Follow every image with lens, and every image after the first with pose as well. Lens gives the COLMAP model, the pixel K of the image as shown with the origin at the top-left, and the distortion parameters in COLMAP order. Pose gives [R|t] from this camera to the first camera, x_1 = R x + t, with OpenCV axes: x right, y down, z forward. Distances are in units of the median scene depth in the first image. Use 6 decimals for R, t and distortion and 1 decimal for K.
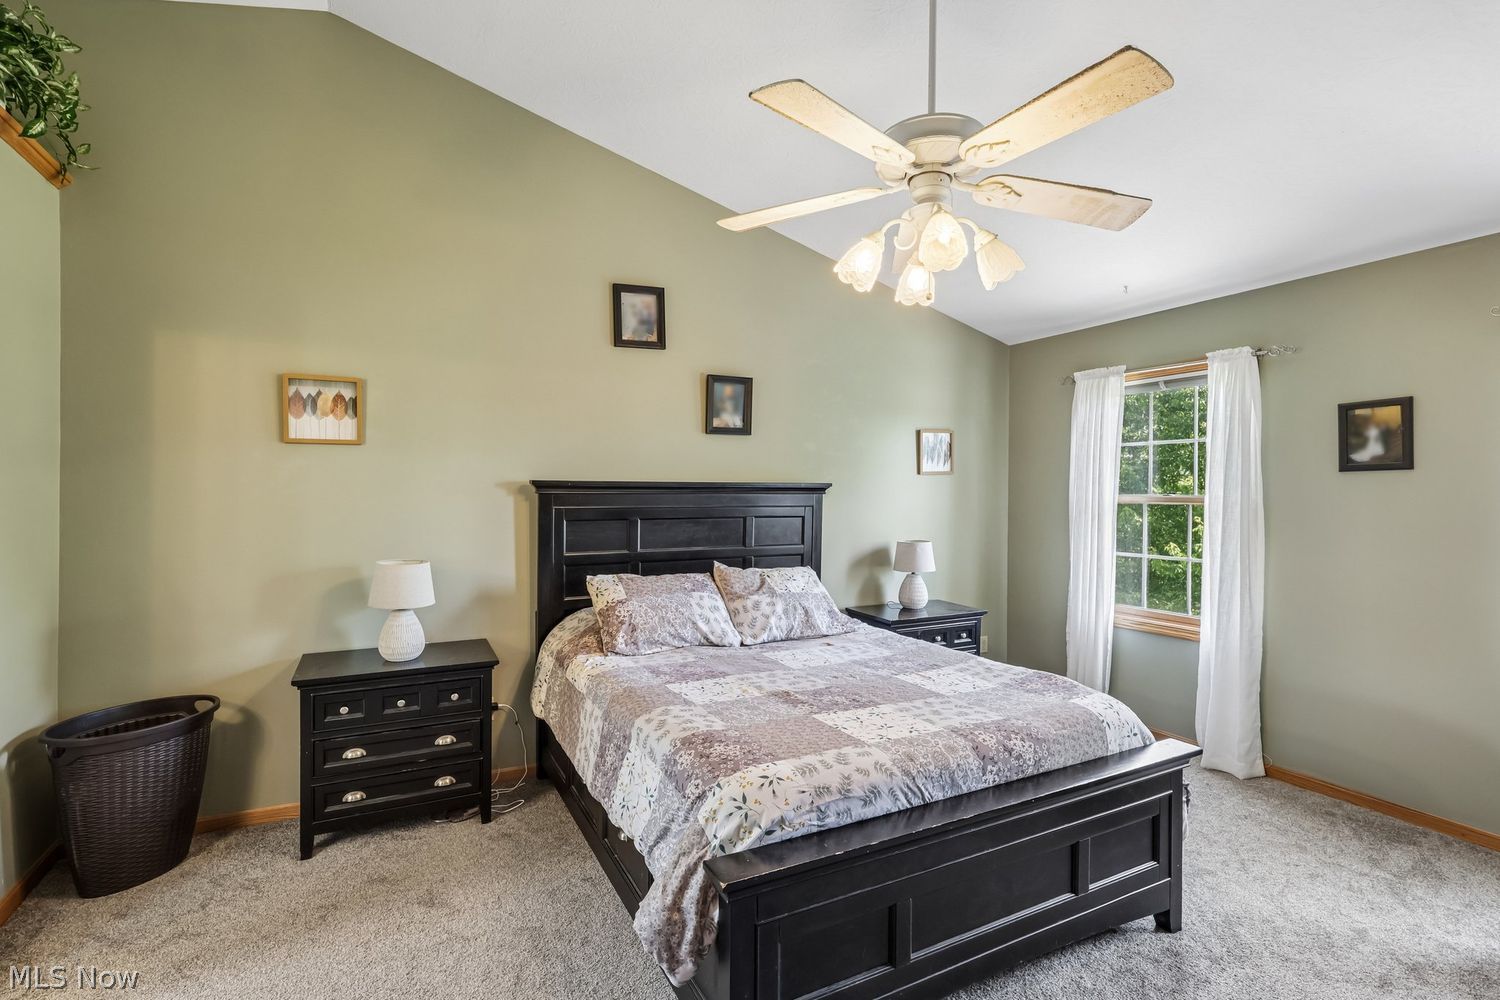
lens RADIAL K [[709.9, 0, 743.7], [0, 709.9, 494.3], [0, 0, 1]] dist [0.000874, 0.000629]
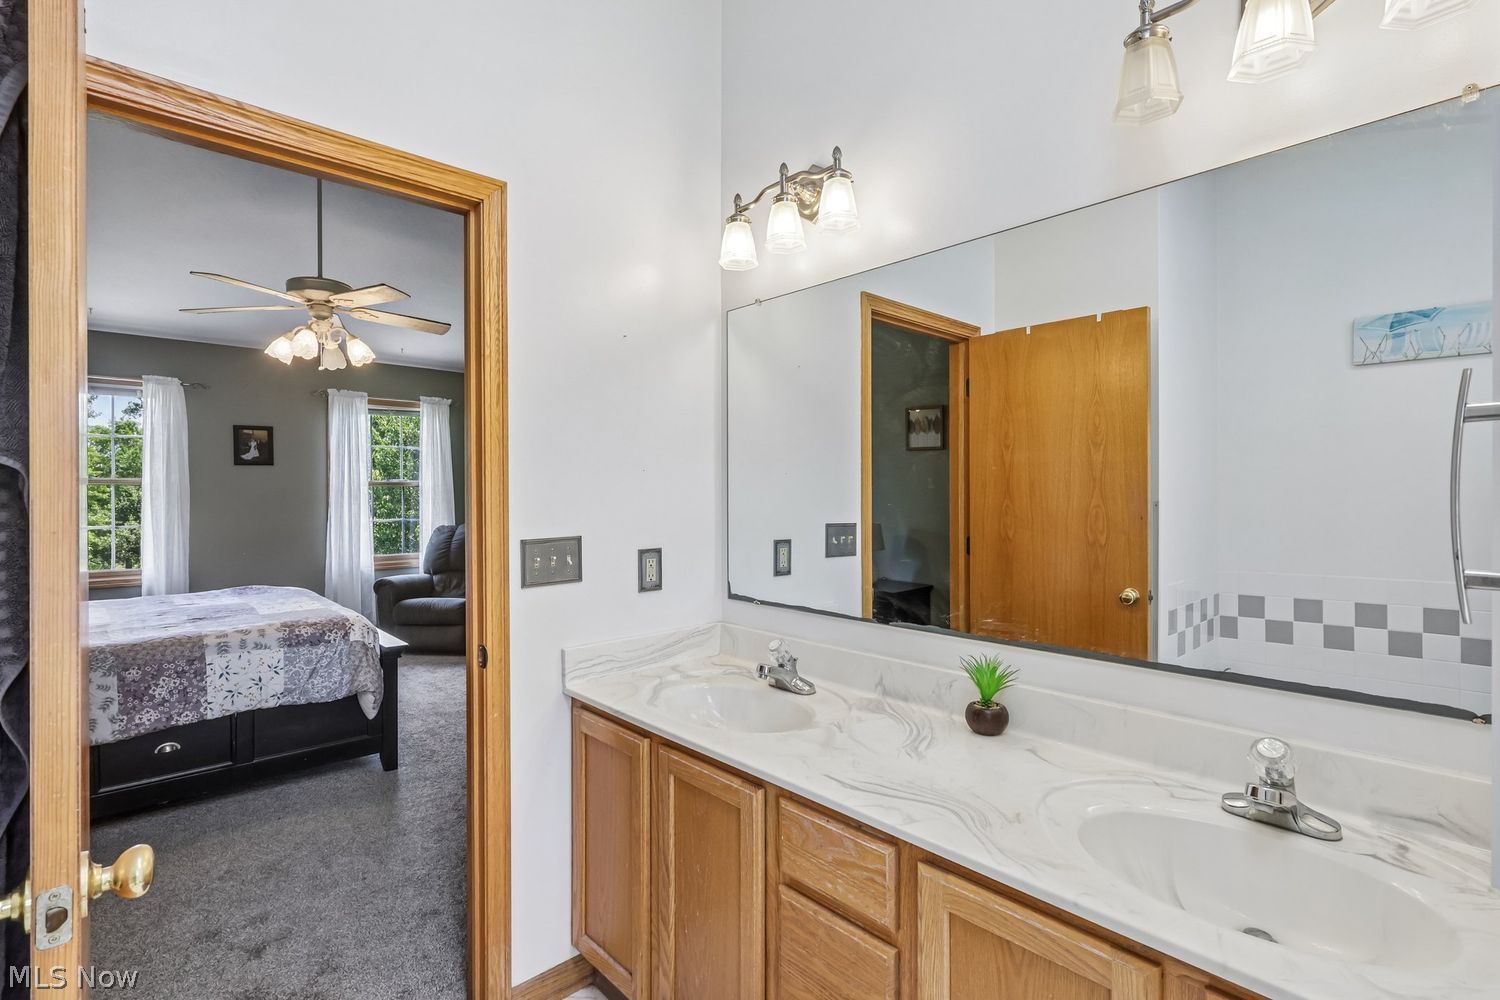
lens RADIAL K [[709.9, 0, 743.4], [0, 709.9, 493.2], [0, 0, 1]] dist [0.000874, 0.000629]
pose [[-0.276026, -0.008802, 0.961110, -1.436914], [-0.000682, 0.999960, 0.008962, 0.025554], [-0.961150, 0.001818, -0.276021, 0.374734]]
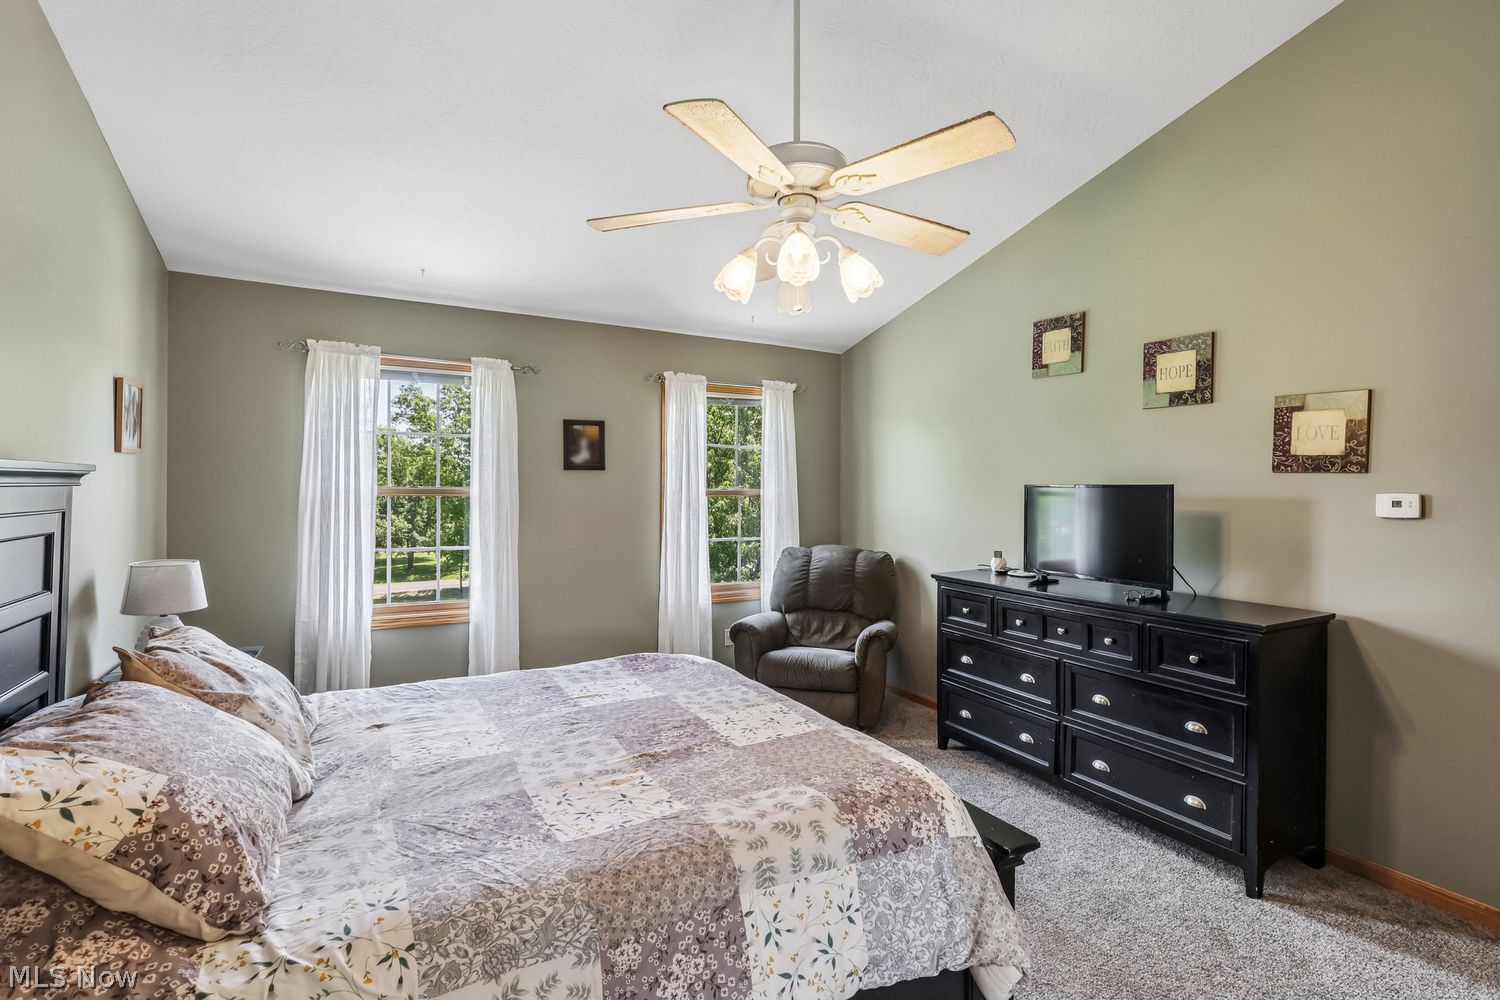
lens RADIAL K [[709.9, 0, 752.9], [0, 709.9, 493.0], [0, 0, 1]] dist [0.000874, 0.000629]
pose [[-0.041451, -0.009978, 0.999091, -0.658319], [-0.003360, 0.999946, 0.009847, -0.002924], [-0.999135, -0.002949, -0.041483, 0.882176]]
